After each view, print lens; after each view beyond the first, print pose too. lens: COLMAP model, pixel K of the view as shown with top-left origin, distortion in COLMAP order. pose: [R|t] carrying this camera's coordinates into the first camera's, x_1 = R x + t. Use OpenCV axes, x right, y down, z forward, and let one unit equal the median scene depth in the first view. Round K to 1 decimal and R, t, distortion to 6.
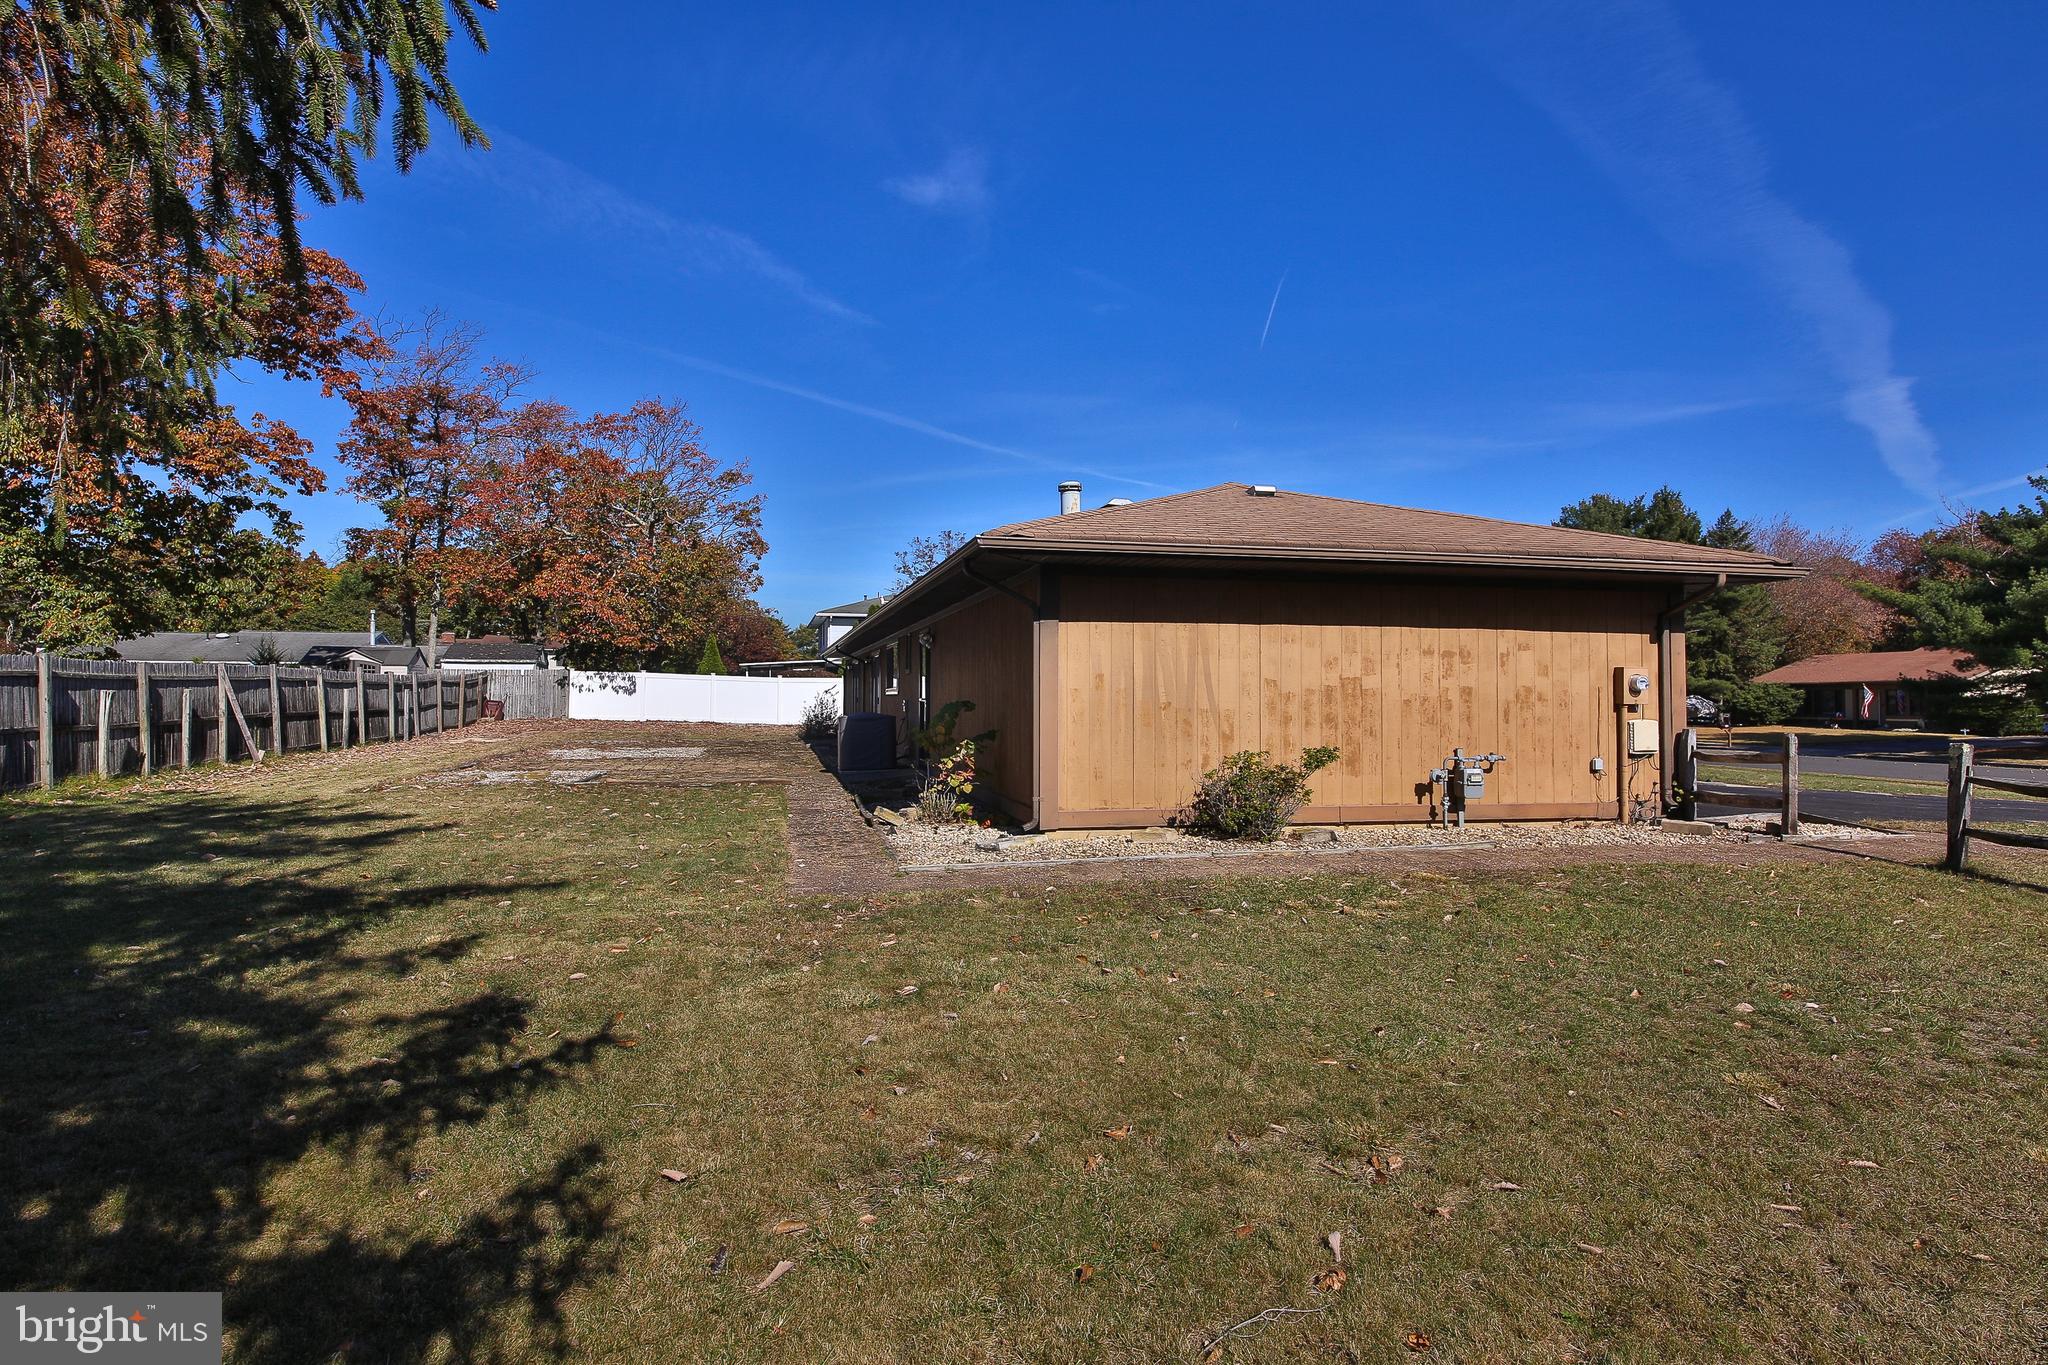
lens RADIAL K [[1089.3, 0, 1024.0], [0, 1089.3, 682.5], [0, 0, 1]] dist [-0.000870, -0.017306]
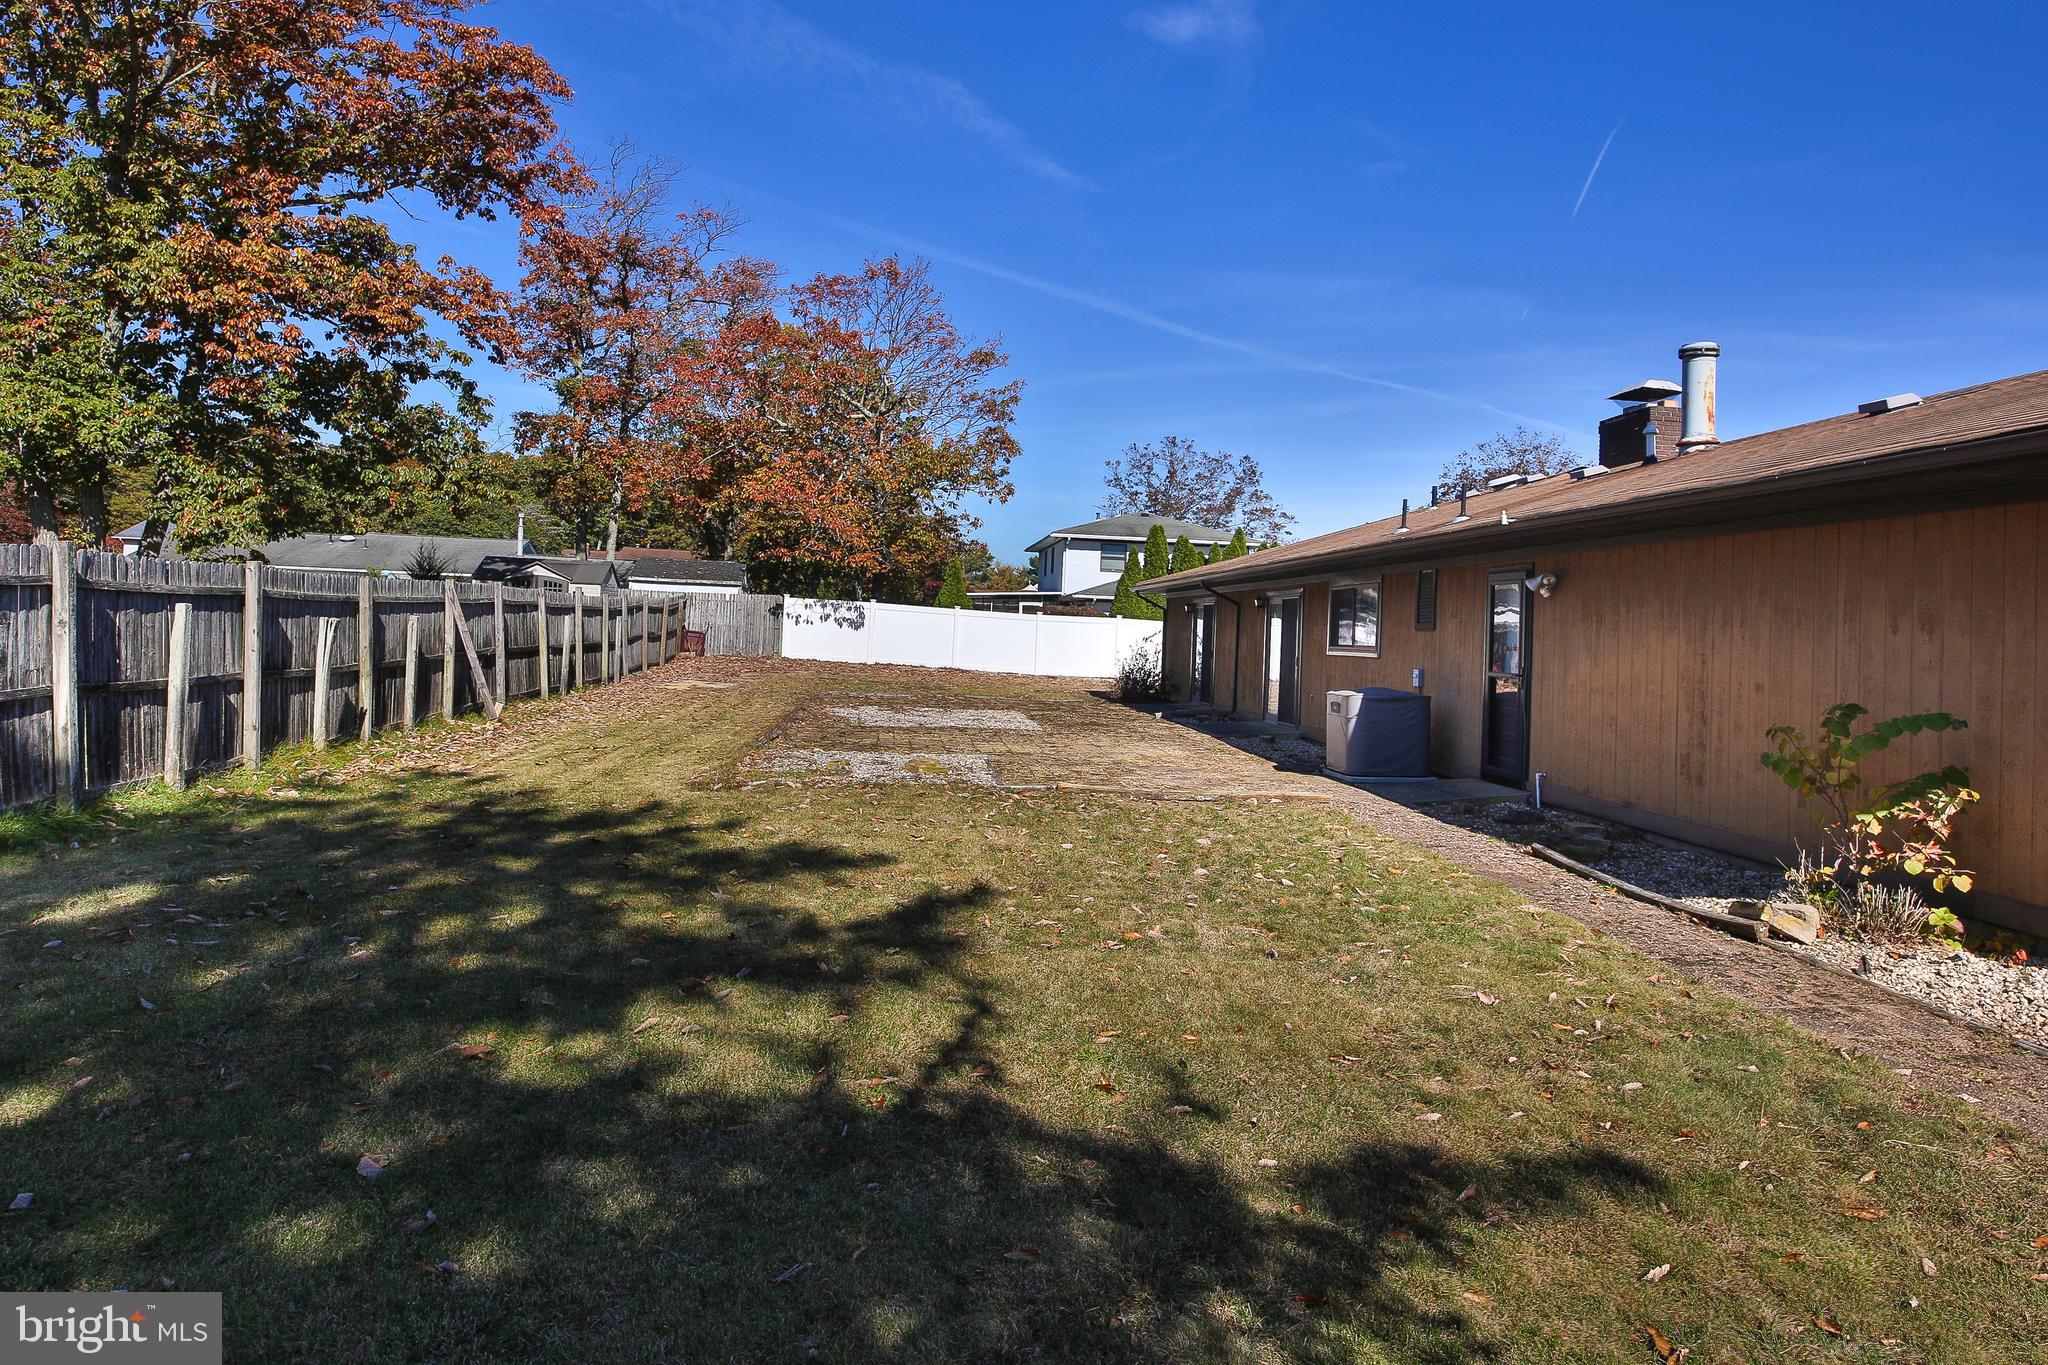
lens RADIAL K [[1230.2, 0, 1025.2], [0, 1230.2, 636.1], [0, 0, 1]] dist [0.005866, 0.000110]
pose [[0.994186, 0.038537, -0.100542, -0.192191], [-0.036856, 0.999149, 0.018520, -0.006720], [0.101171, -0.014707, 0.994760, 0.156891]]
